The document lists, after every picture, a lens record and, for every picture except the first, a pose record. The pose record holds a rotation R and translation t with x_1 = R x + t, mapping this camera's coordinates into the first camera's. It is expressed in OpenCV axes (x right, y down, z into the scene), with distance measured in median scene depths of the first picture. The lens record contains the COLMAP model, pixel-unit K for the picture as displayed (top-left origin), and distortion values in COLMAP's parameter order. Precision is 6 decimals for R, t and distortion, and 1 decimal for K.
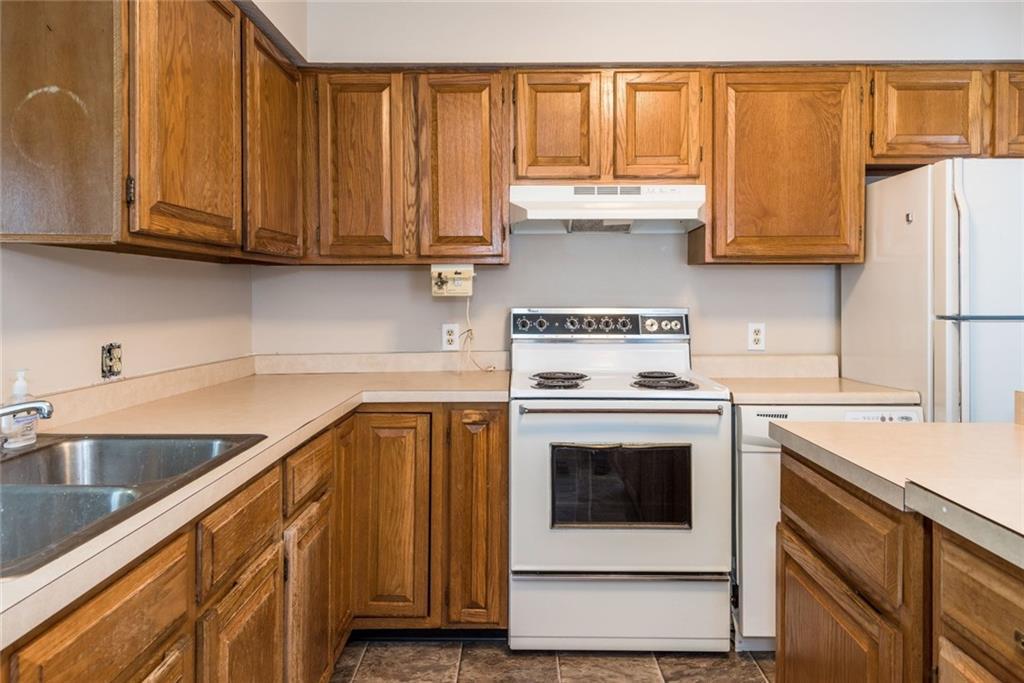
lens RADIAL K [[692.5, 0, 501.7], [0, 692.5, 300.1], [0, 0, 1]] dist [0.035195, -0.023172]
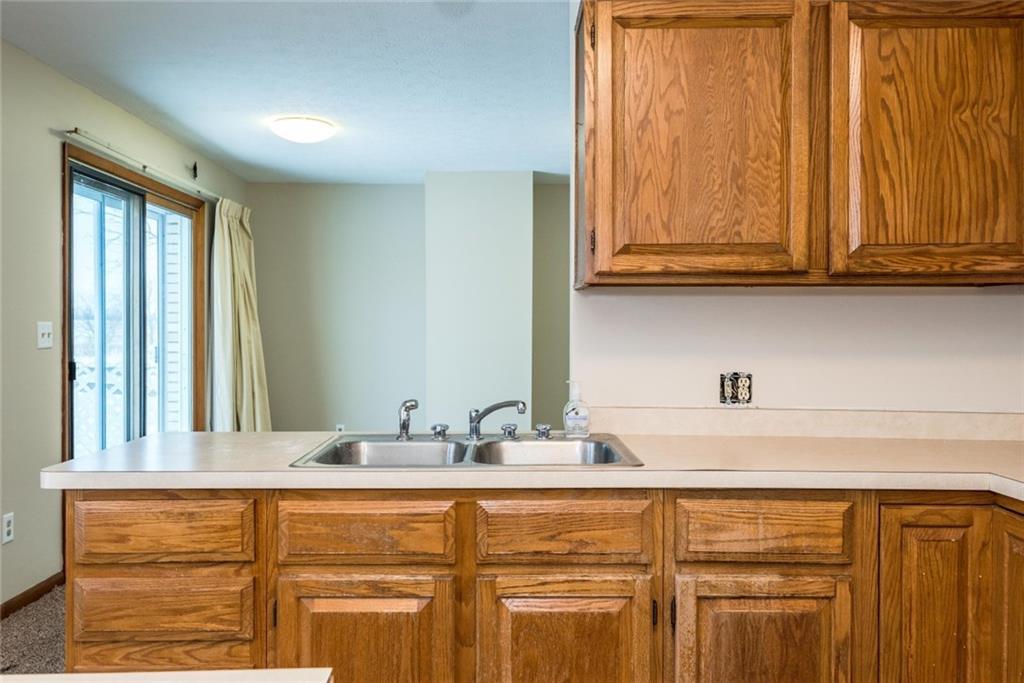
lens RADIAL K [[800.2, 0, 512.5], [0, 800.2, 342.2], [0, 0, 1]] dist [0.026250, -0.016859]
pose [[0.036775, 0.020884, -0.999105, 0.501509], [-0.009191, 0.999746, 0.020559, -0.004376], [0.999281, 0.008426, 0.036957, 0.475834]]
